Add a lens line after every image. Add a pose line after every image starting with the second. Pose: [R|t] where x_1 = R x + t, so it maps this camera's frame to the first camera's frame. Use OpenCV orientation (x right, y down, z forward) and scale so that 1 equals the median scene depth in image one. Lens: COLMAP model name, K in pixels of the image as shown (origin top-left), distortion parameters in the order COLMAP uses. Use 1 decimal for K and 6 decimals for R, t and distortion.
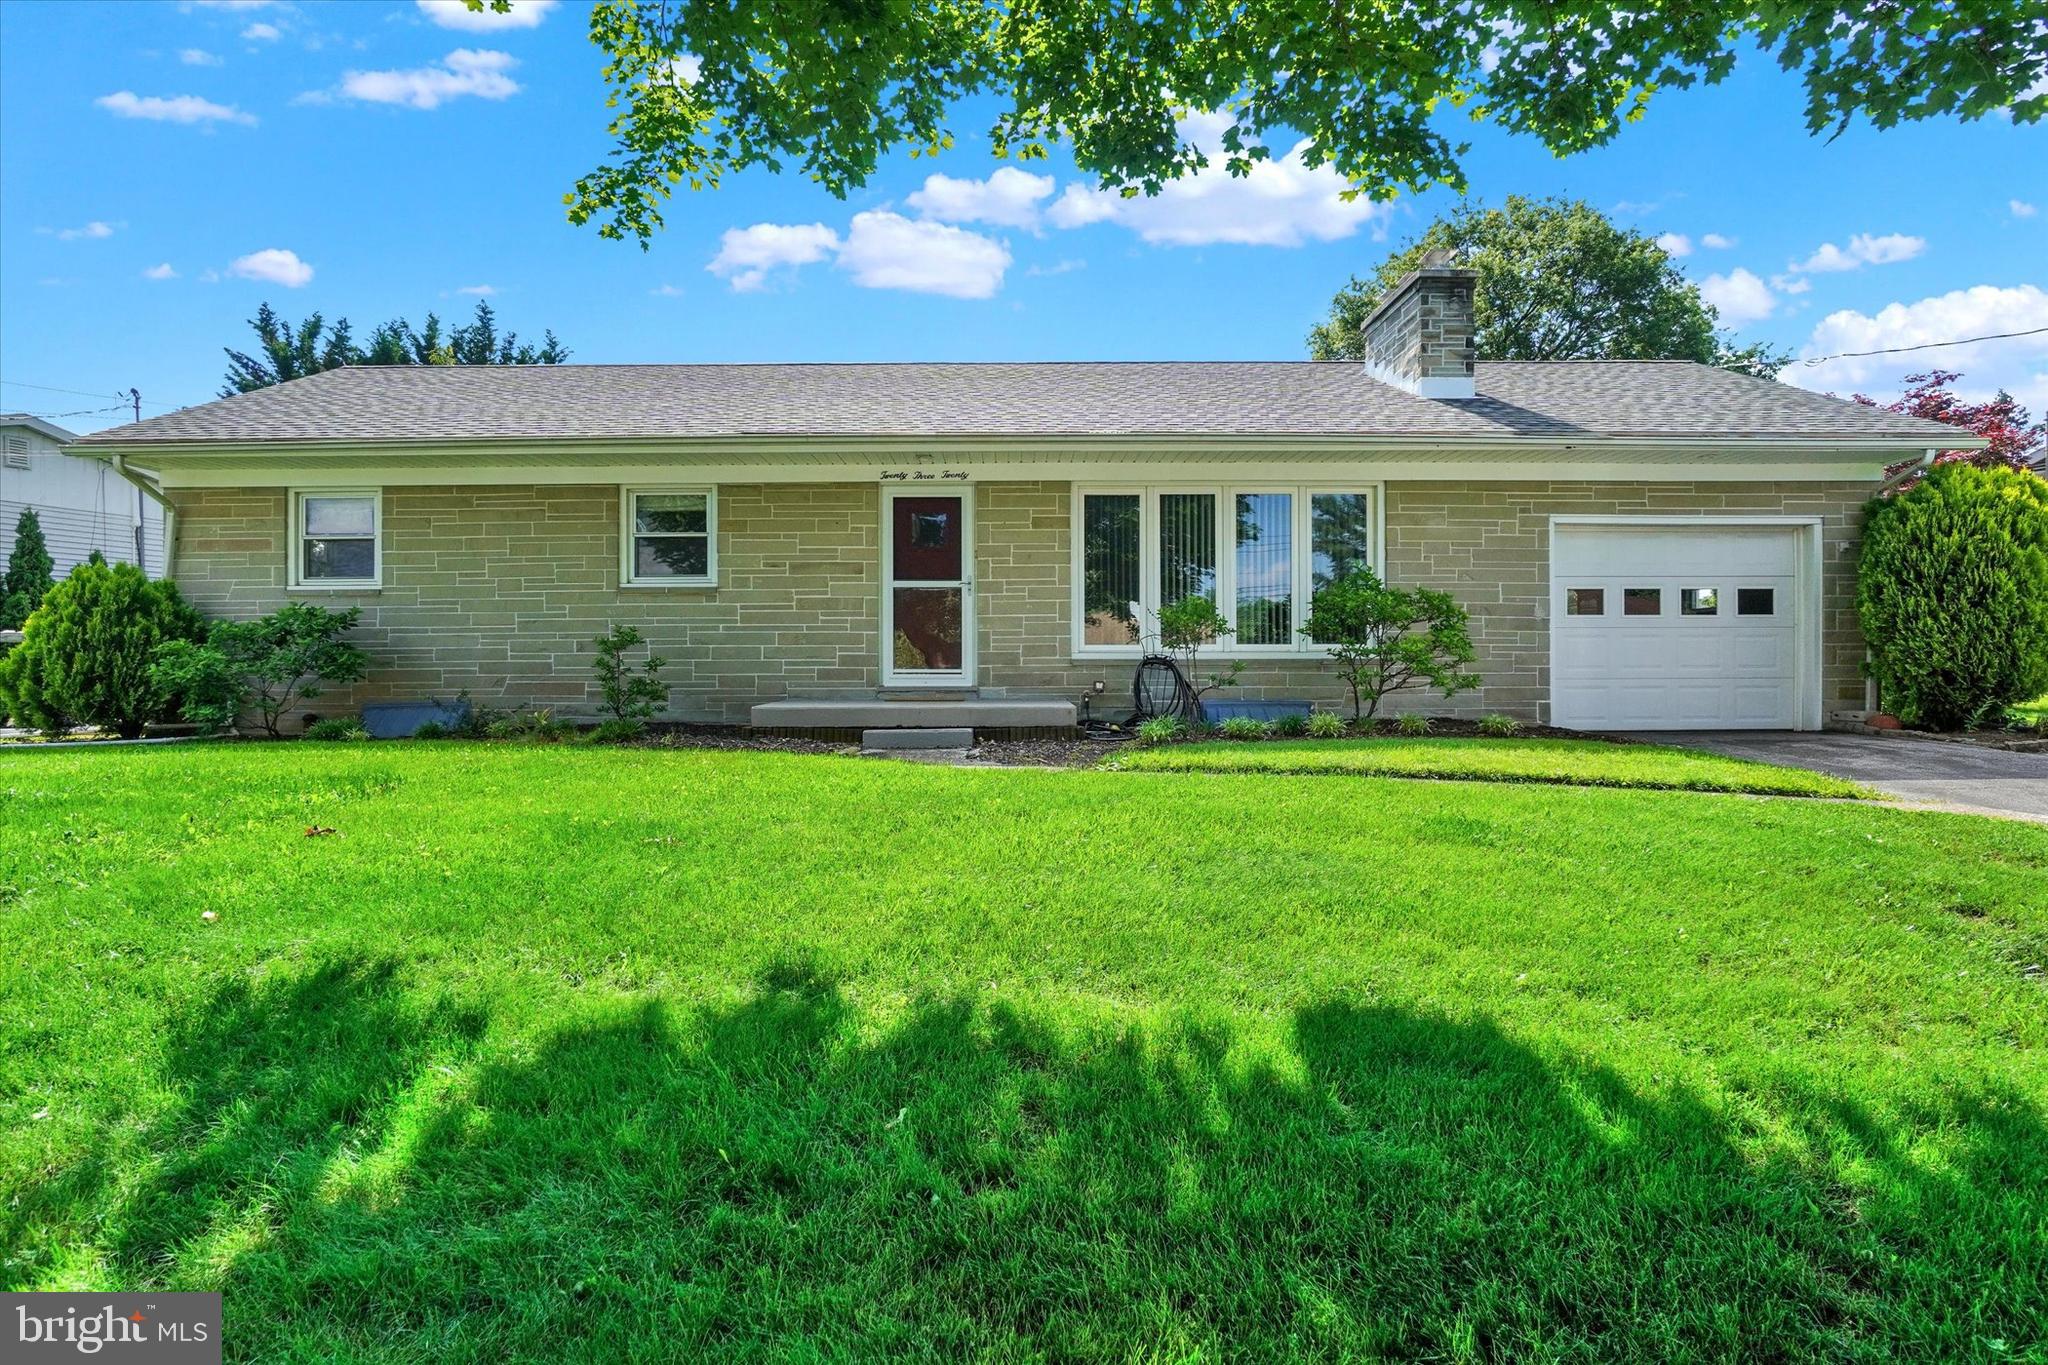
lens RADIAL K [[1108.6, 0, 1024.0], [0, 1108.6, 682.5], [0, 0, 1]] dist [-0.021422, 0.000284]
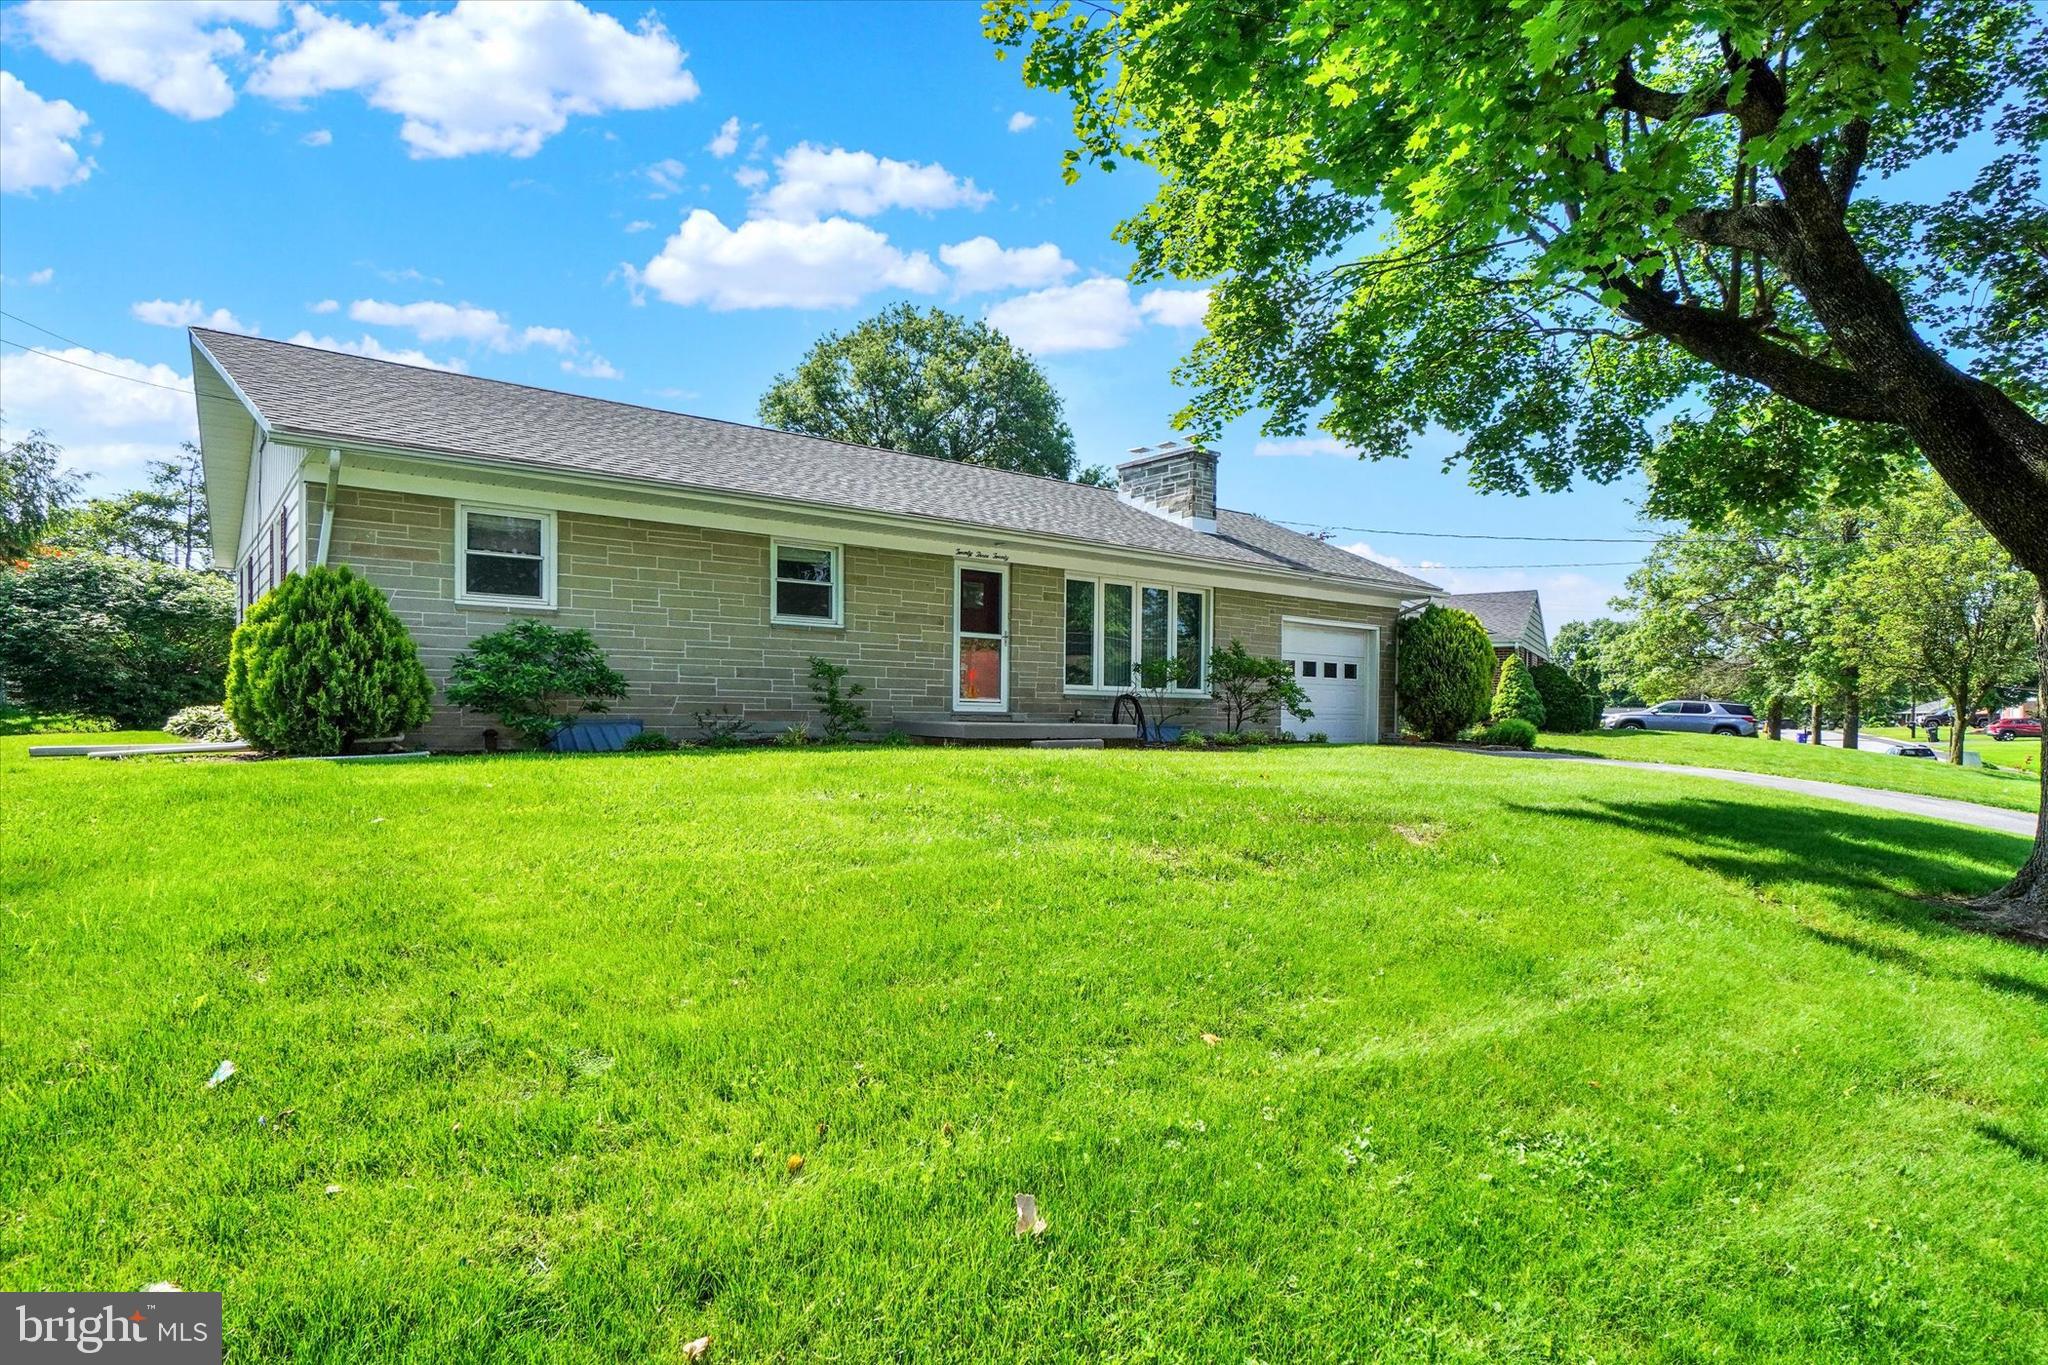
lens RADIAL K [[1065.9, 0, 1023.1], [0, 1065.9, 752.5], [0, 0, 1]] dist [-0.002104, -0.000155]
pose [[0.809166, -0.005285, 0.587556, -0.807369], [-0.013096, 0.999549, 0.027026, 0.017597], [-0.587434, -0.029563, 0.808732, -0.085106]]
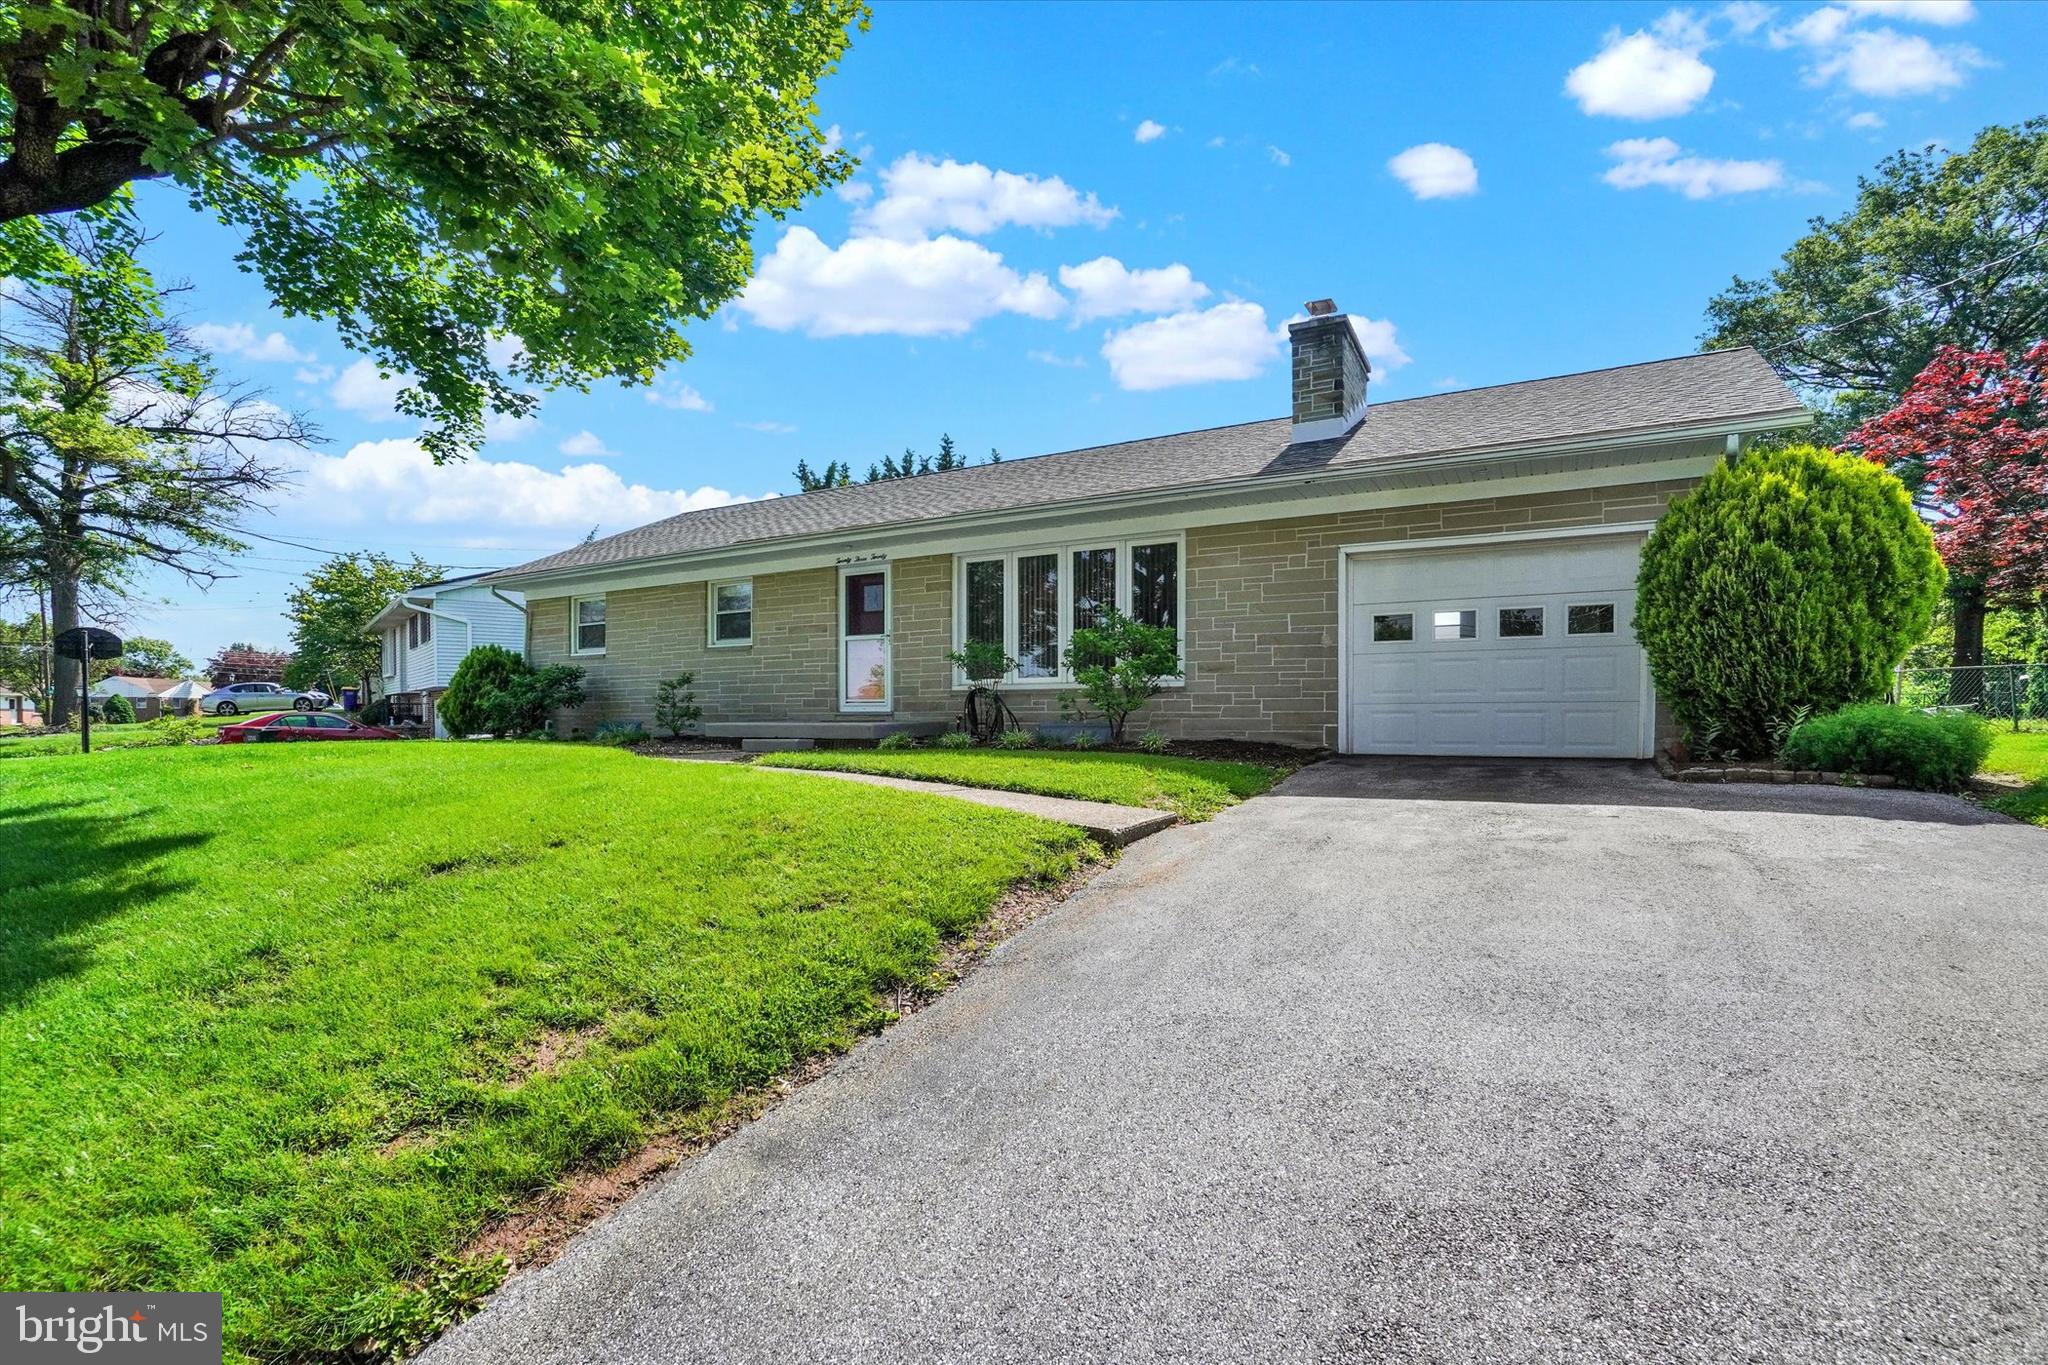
lens RADIAL K [[987.7, 0, 1012.8], [0, 987.7, 723.2], [0, 0, 1]] dist [-0.046592, 0.000068]
pose [[0.850016, 0.004831, -0.526735, 0.714822], [-0.004022, 0.999988, 0.002679, 0.013898], [0.526741, -0.000159, 0.850026, 0.054296]]
